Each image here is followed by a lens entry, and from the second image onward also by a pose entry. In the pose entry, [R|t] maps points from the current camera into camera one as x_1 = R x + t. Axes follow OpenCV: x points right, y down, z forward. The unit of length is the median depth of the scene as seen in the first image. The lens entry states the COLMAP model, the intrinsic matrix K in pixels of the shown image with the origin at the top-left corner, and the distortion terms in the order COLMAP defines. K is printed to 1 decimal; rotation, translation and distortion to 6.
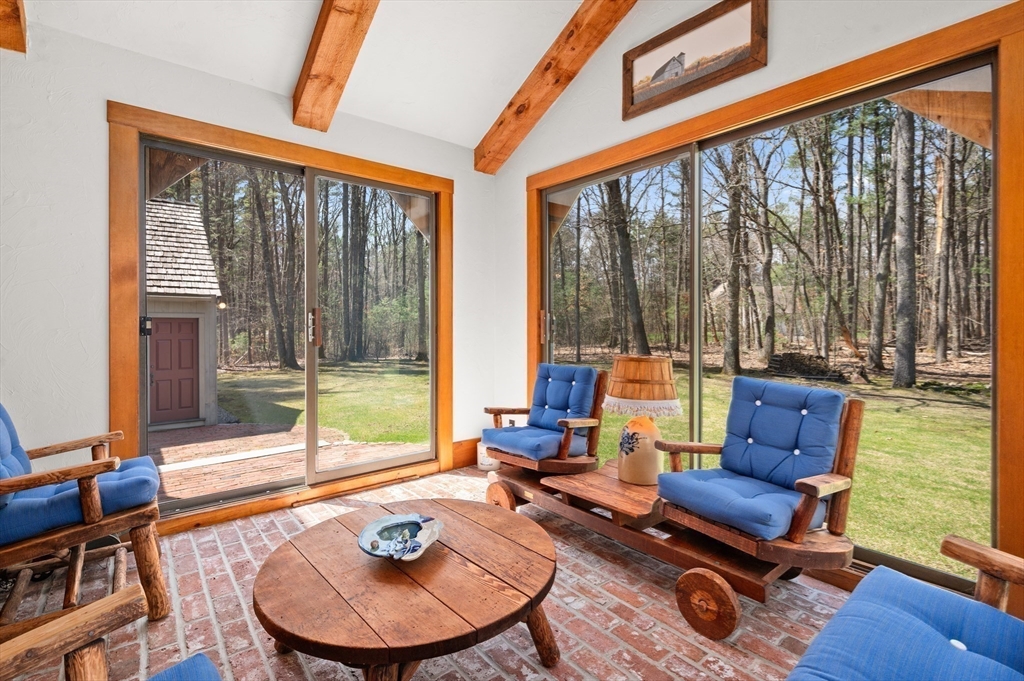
lens RADIAL K [[482.0, 0, 519.3], [0, 482.0, 330.5], [0, 0, 1]] dist [-0.002723, -0.000077]
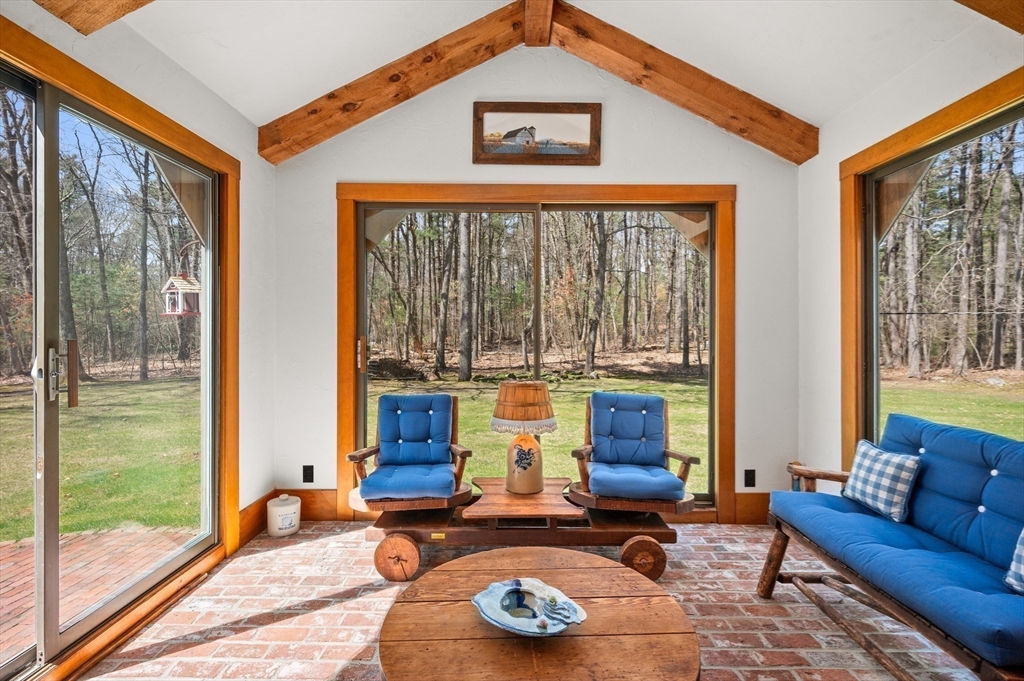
lens RADIAL K [[474.4, 0, 510.4], [0, 474.4, 334.2], [0, 0, 1]] dist [0.002511, -0.000563]
pose [[0.634011, -0.006354, 0.773298, -0.525431], [0.006622, 0.999974, 0.002787, -0.051983], [-0.773295, 0.003354, 0.634037, 0.247623]]
